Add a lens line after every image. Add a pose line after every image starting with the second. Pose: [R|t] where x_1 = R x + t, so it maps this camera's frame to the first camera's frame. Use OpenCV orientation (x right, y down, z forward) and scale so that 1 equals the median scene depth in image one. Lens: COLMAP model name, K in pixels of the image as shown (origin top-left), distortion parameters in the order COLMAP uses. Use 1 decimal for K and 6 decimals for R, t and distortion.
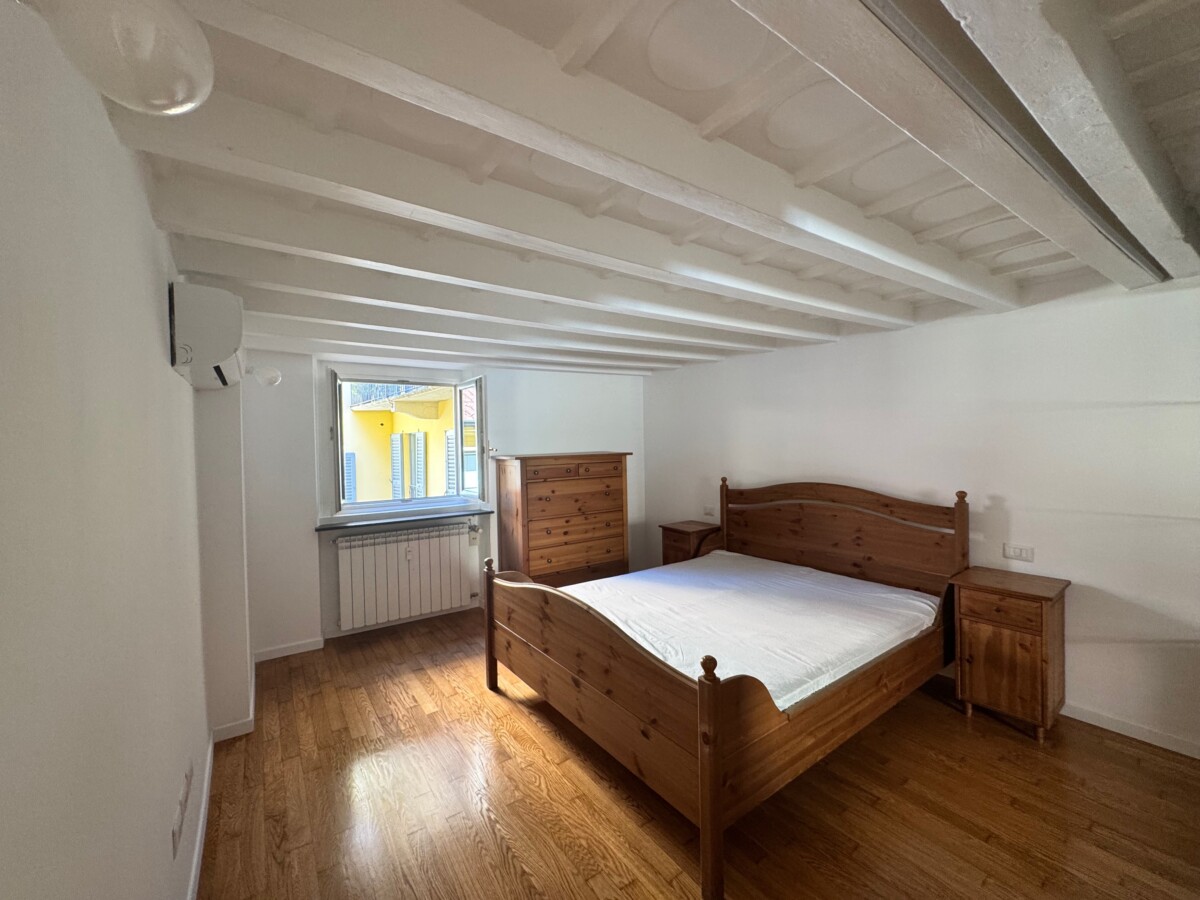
lens RADIAL K [[480.9, 0, 598.4], [0, 480.9, 449.4], [0, 0, 1]] dist [-0.002032, -0.000281]
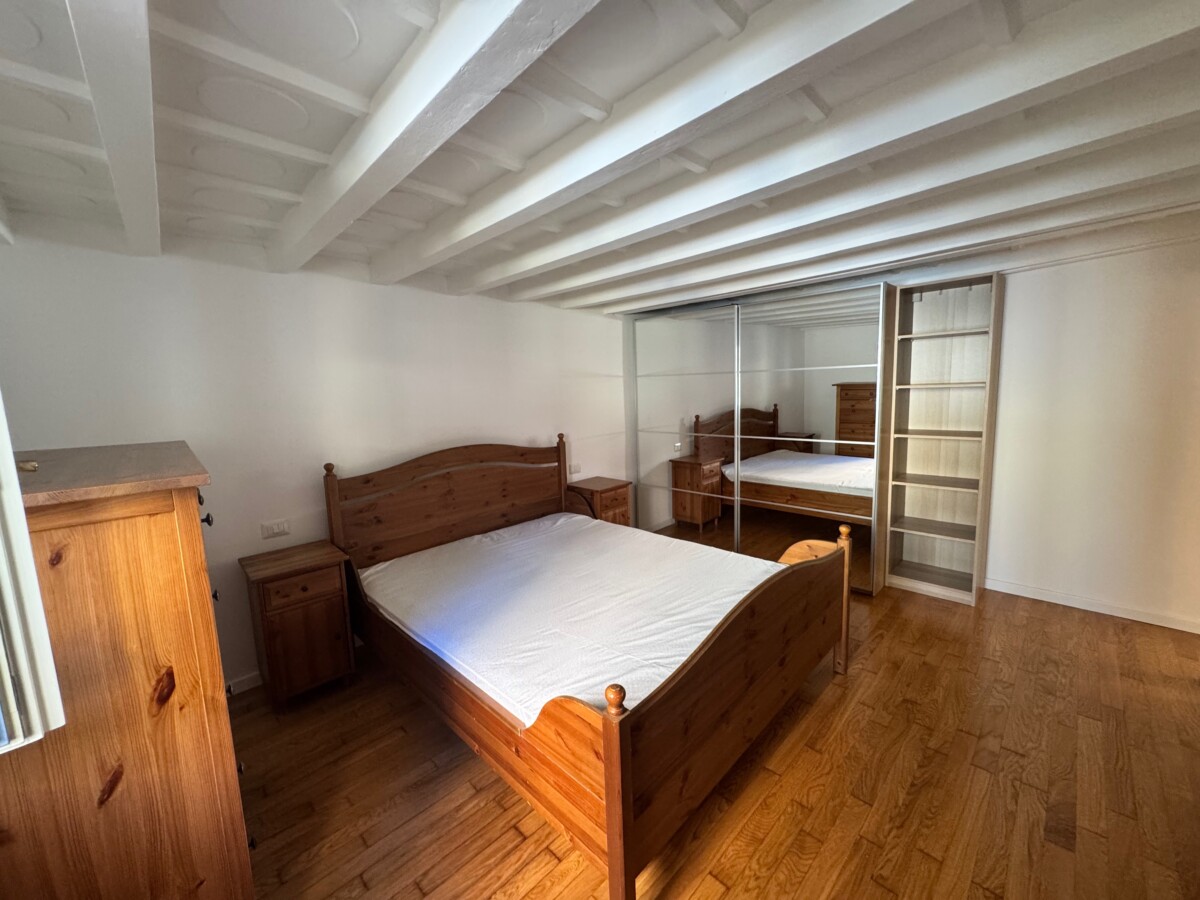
lens RADIAL K [[480.9, 0, 598.4], [0, 480.9, 449.4], [0, 0, 1]] dist [-0.002032, -0.000281]
pose [[-0.168095, -0.103455, 0.980327, -0.663124], [0.055149, 0.991933, 0.114136, -0.021250], [-0.984227, 0.073250, -0.161033, 1.170483]]
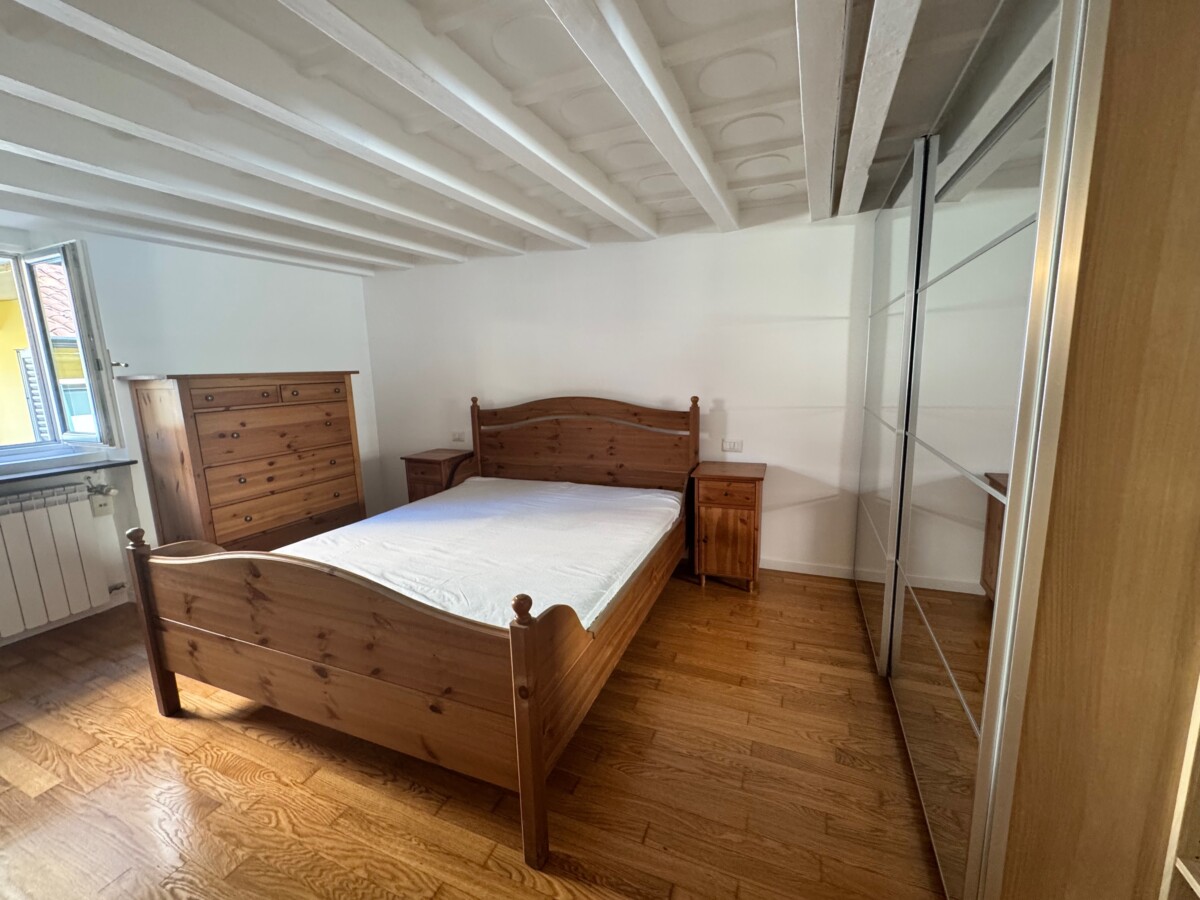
lens RADIAL K [[480.9, 0, 598.4], [0, 480.9, 449.4], [0, 0, 1]] dist [-0.002032, -0.000281]
pose [[0.848966, -0.090311, 0.520674, -0.030546], [0.017432, 0.989539, 0.143212, 0.046957], [-0.528160, -0.112505, 0.841659, 0.169404]]
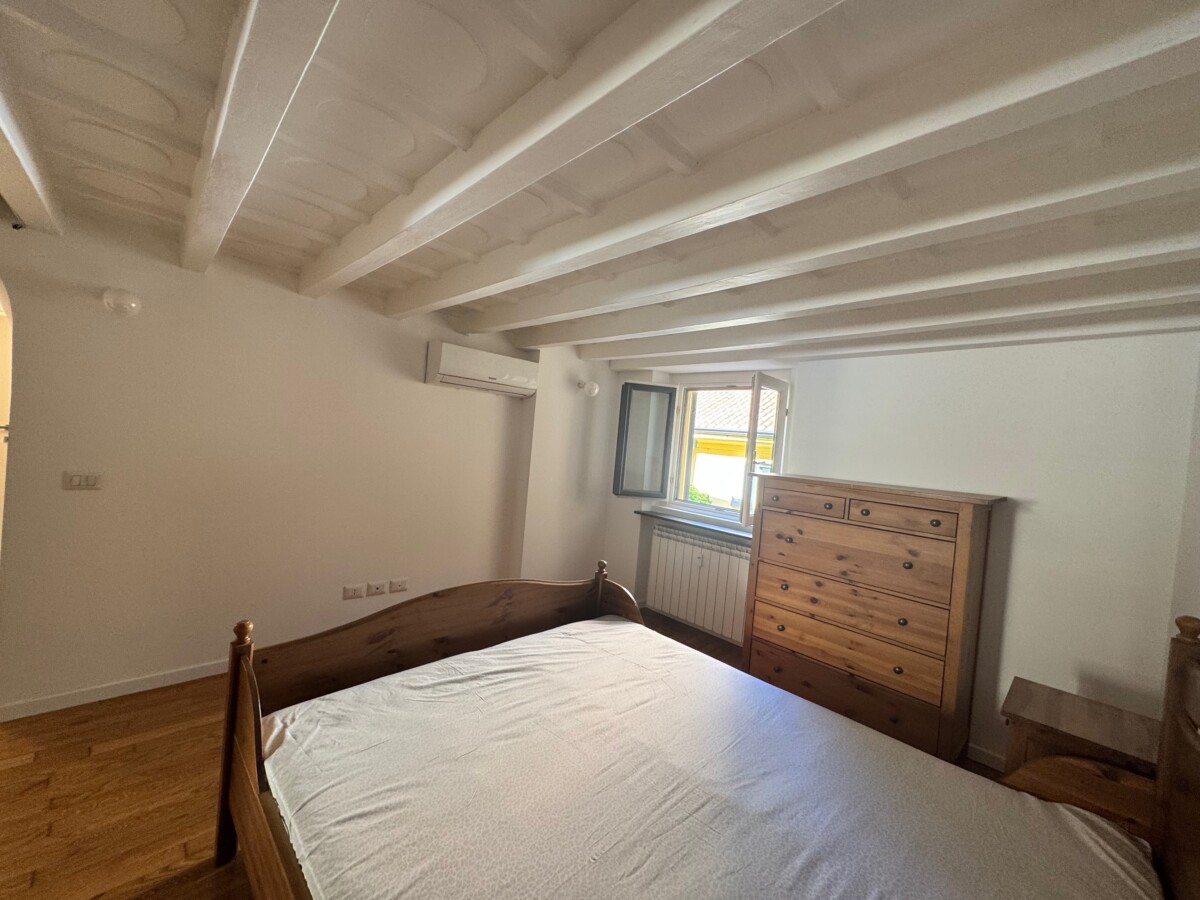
lens RADIAL K [[480.9, 0, 598.4], [0, 480.9, 449.4], [0, 0, 1]] dist [-0.002032, -0.000281]
pose [[0.162136, 0.050883, -0.985456, 0.778920], [-0.106552, 0.993733, 0.033780, -0.029705], [0.980999, 0.099525, 0.166542, 0.888314]]
